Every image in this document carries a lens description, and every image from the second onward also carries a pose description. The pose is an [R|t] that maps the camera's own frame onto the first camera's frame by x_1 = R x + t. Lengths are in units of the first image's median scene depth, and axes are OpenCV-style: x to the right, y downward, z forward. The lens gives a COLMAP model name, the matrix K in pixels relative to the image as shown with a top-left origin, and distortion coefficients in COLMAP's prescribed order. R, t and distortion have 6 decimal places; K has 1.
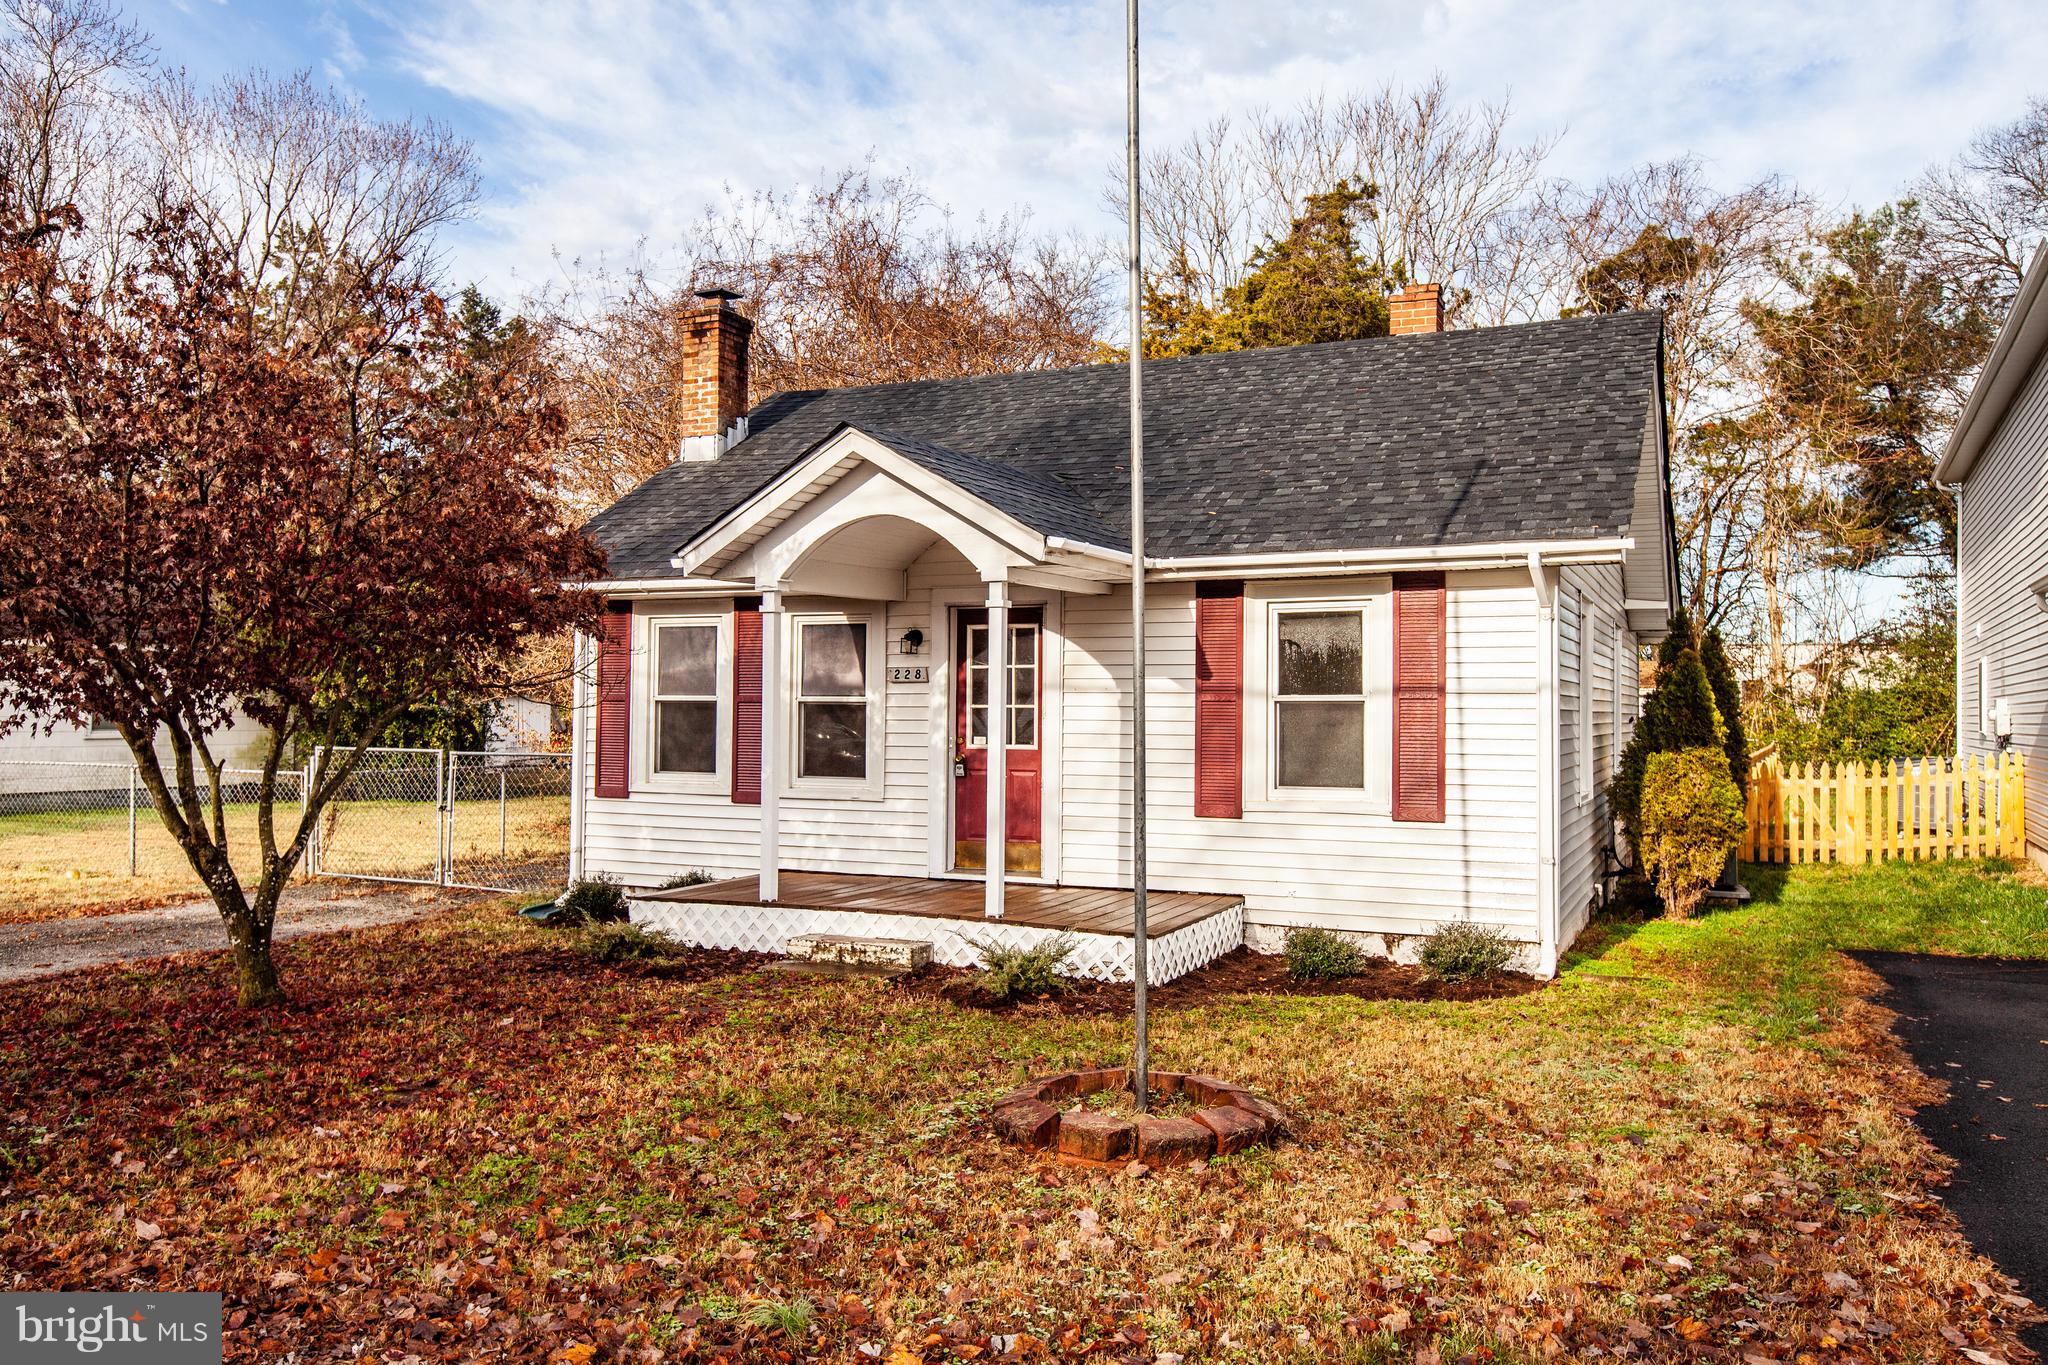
lens RADIAL K [[1566.2, 0, 1032.1], [0, 1566.2, 667.3], [0, 0, 1]] dist [0.000311, 0.001756]
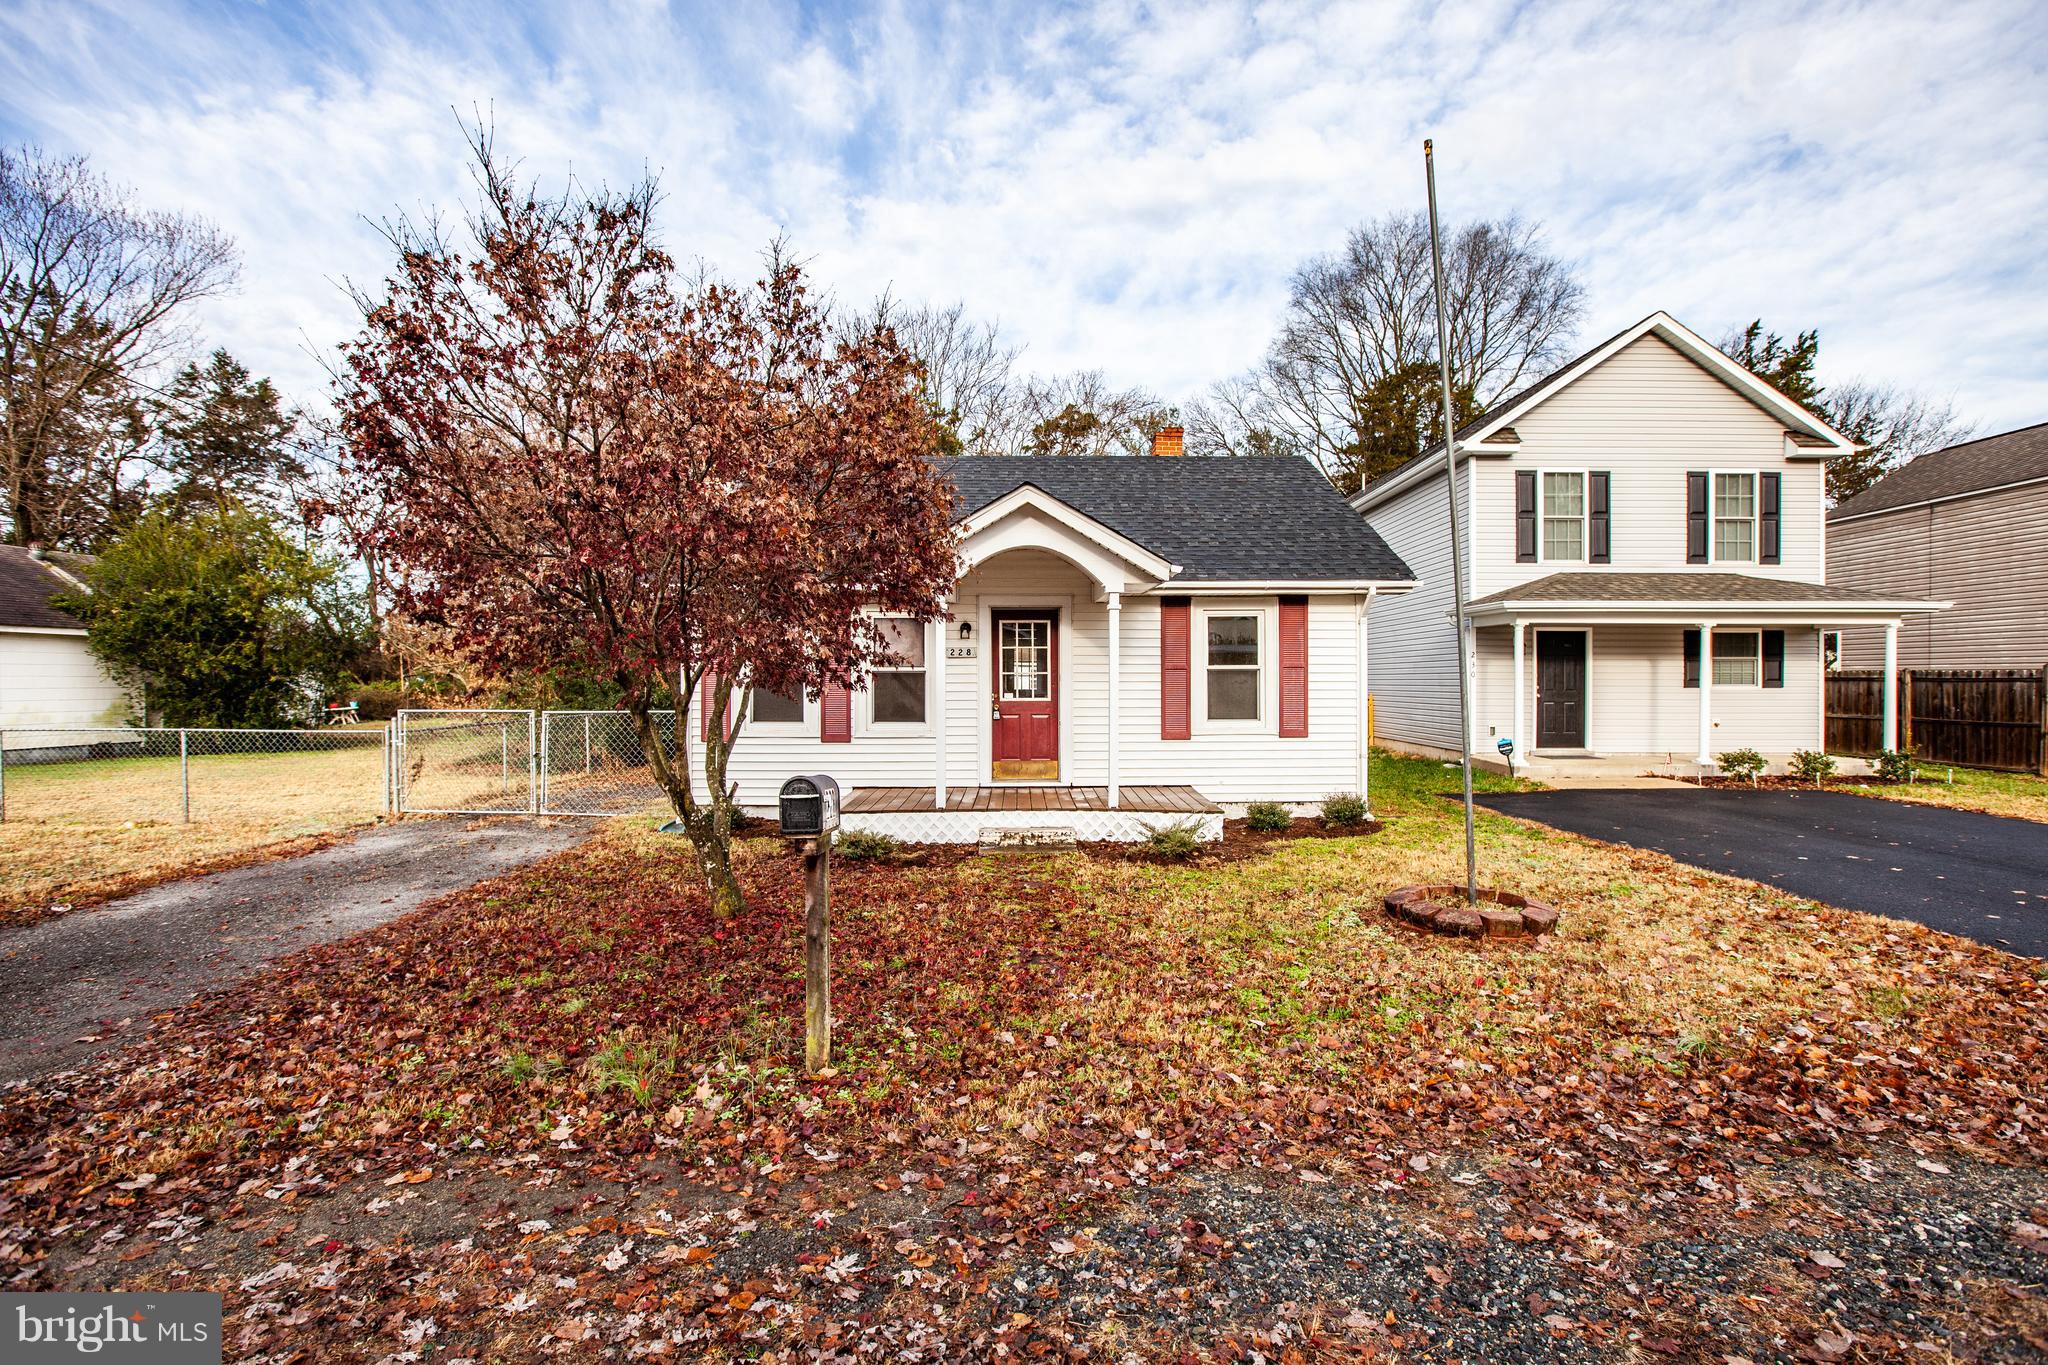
lens RADIAL K [[934.5, 0, 1014.4], [0, 934.5, 677.2], [0, 0, 1]] dist [-0.030701, -0.000078]
pose [[0.904109, -0.007165, 0.427241, -0.460862], [-0.006052, 0.999544, 0.029569, 0.001896], [-0.427259, -0.029319, 0.903654, 0.184388]]
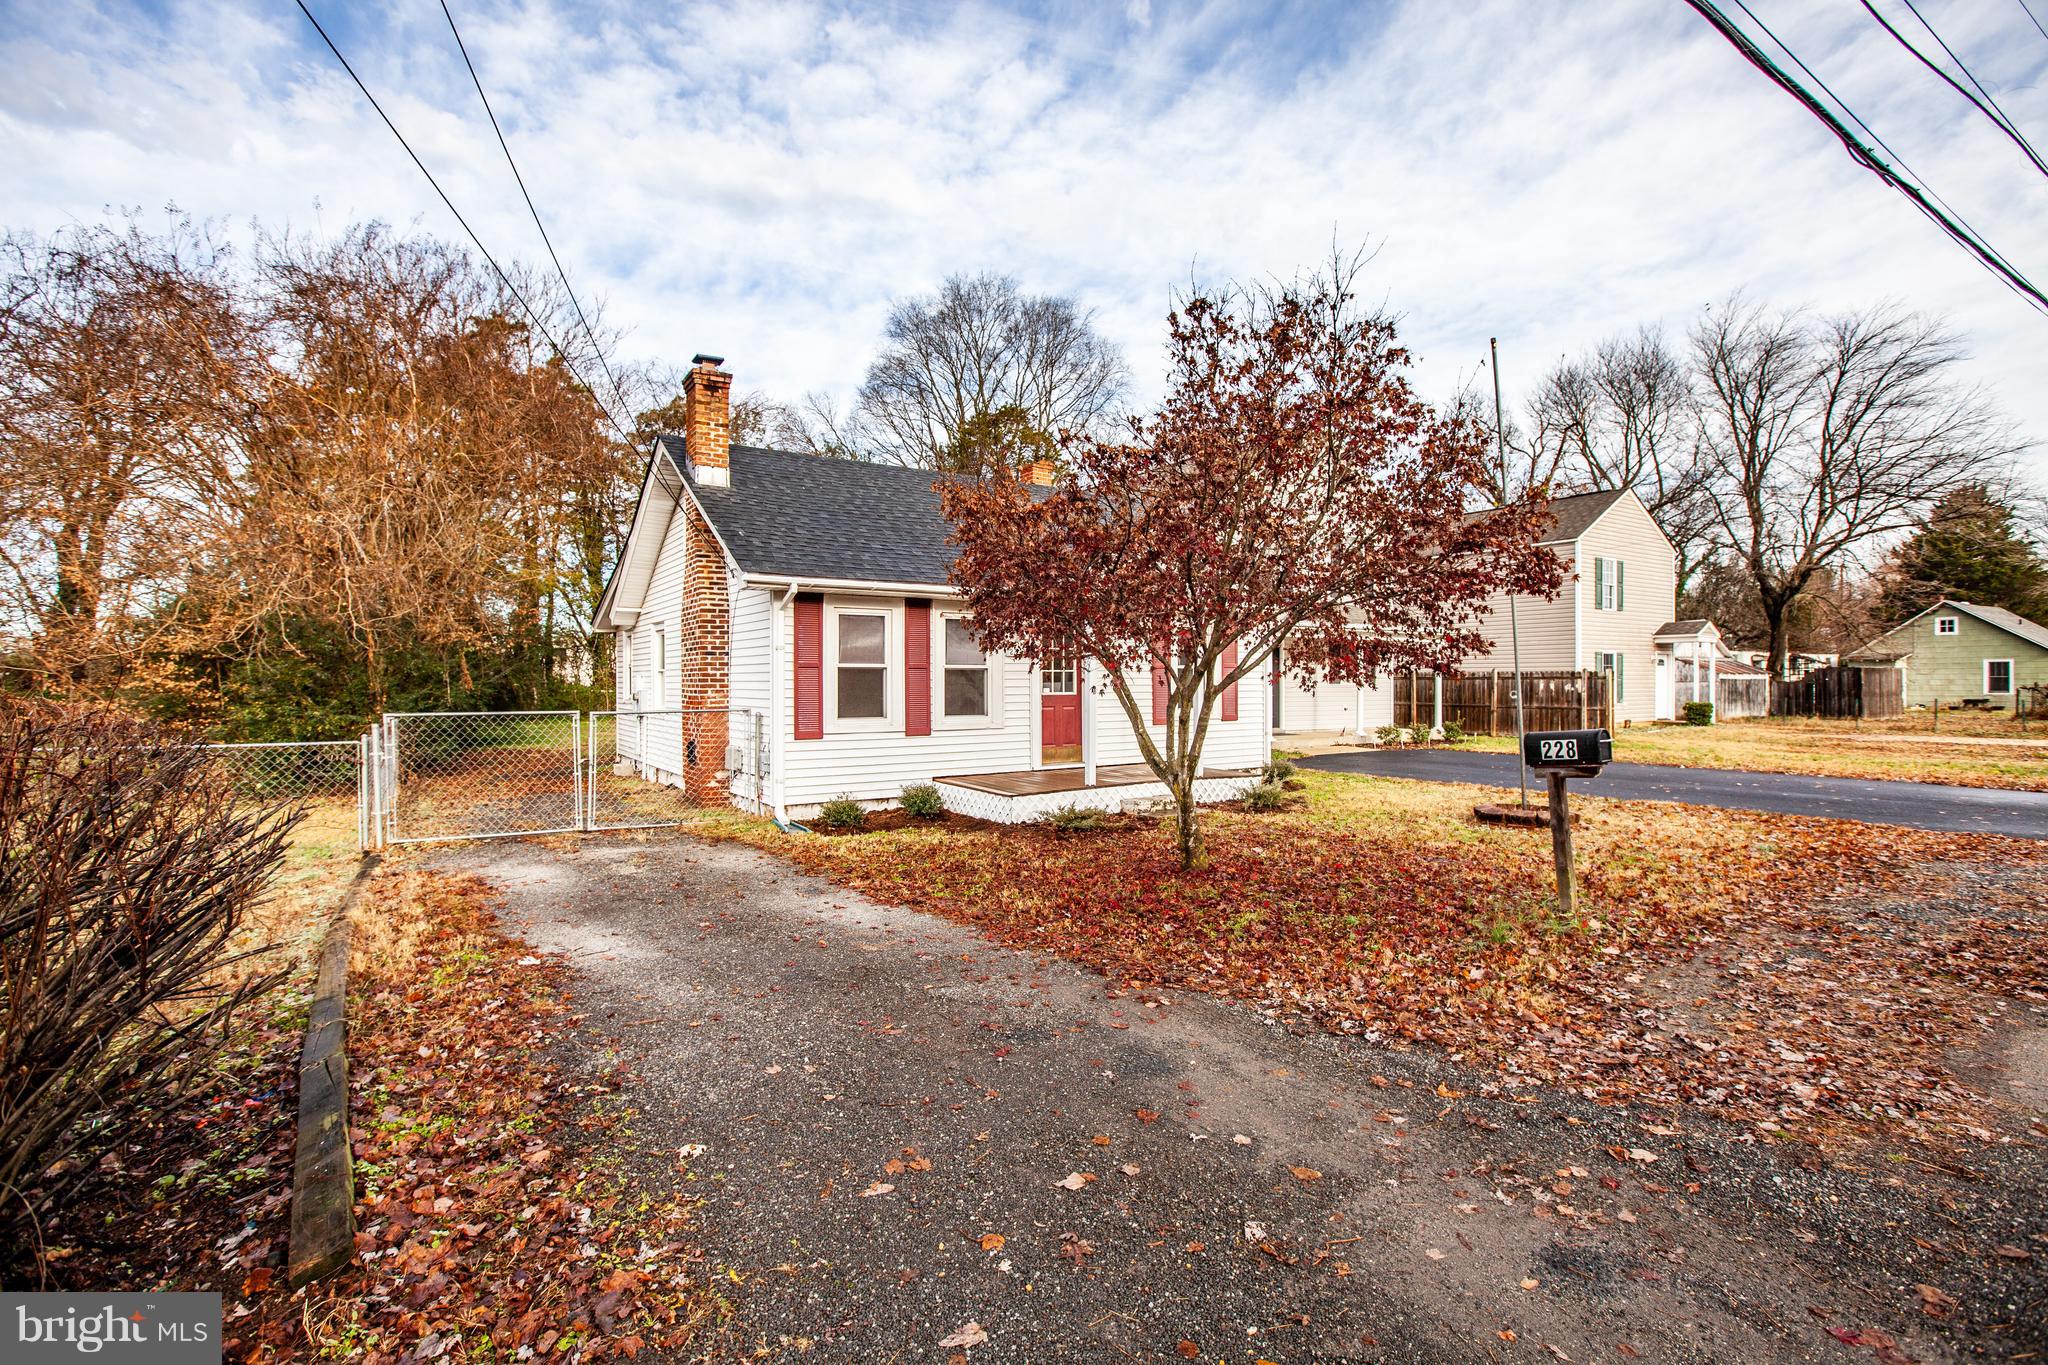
lens RADIAL K [[934.5, 0, 1028.7], [0, 934.5, 675.0], [0, 0, 1]] dist [-0.030701, -0.000078]
pose [[0.529029, -0.003343, 0.848597, -0.605402], [-0.022336, 0.999591, 0.017863, 0.006233], [-0.848310, -0.028404, 0.528738, 0.285654]]
